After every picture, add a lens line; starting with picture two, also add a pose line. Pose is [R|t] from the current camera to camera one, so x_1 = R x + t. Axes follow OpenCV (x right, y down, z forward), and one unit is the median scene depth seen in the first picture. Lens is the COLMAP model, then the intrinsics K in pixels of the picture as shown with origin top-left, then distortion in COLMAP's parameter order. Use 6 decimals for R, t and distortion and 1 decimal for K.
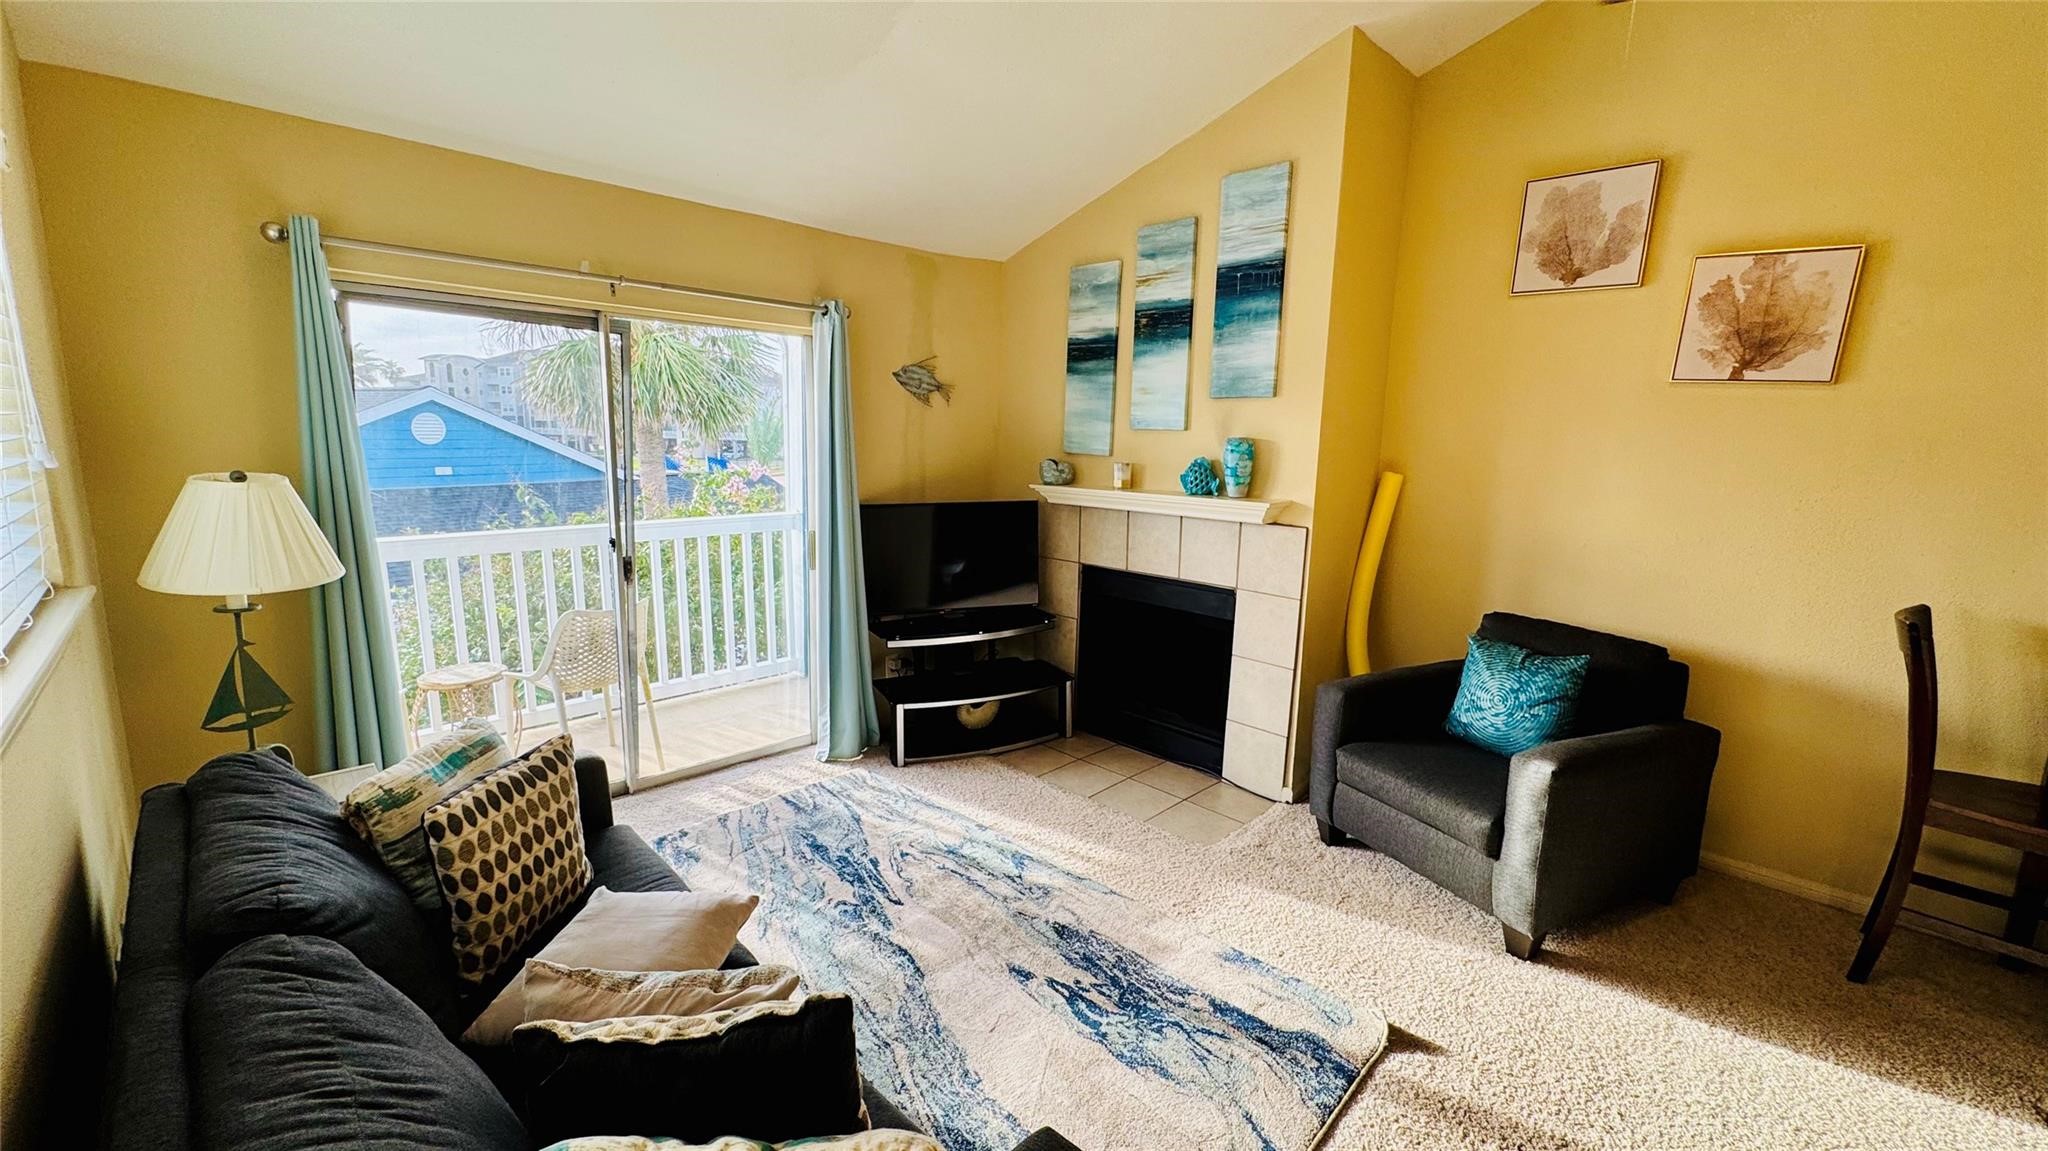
lens RADIAL K [[818.7, 0, 1026.6], [0, 818.7, 570.0], [0, 0, 1]] dist [-0.000656, 0.000410]
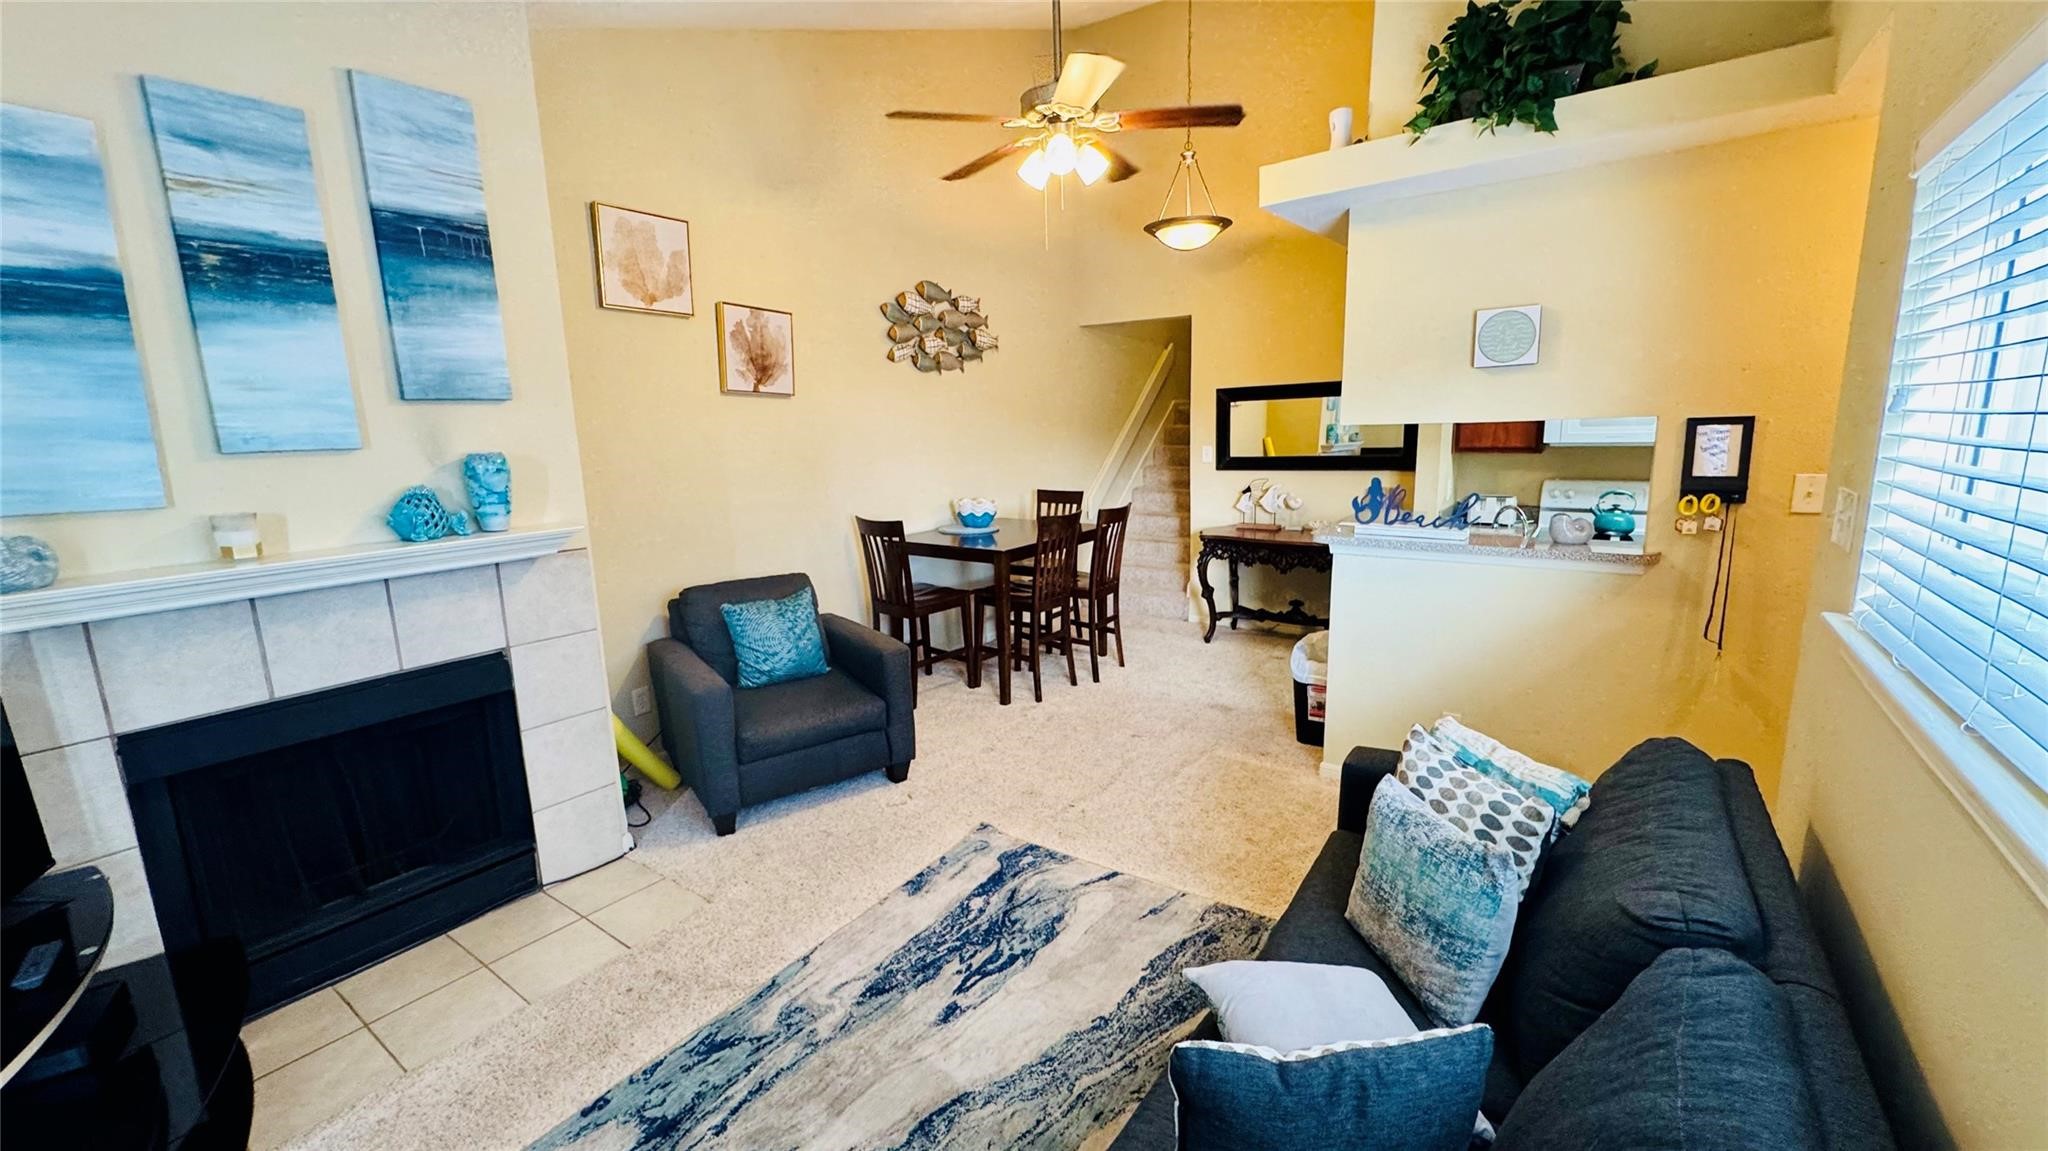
lens RADIAL K [[818.7, 0, 1022.0], [0, 818.7, 572.4], [0, 0, 1]] dist [-0.000656, 0.000410]
pose [[-0.161287, -0.200720, 0.966280, -0.611678], [0.183820, 0.955856, 0.229237, -0.147287], [-0.969637, 0.214595, -0.117271, 0.670344]]
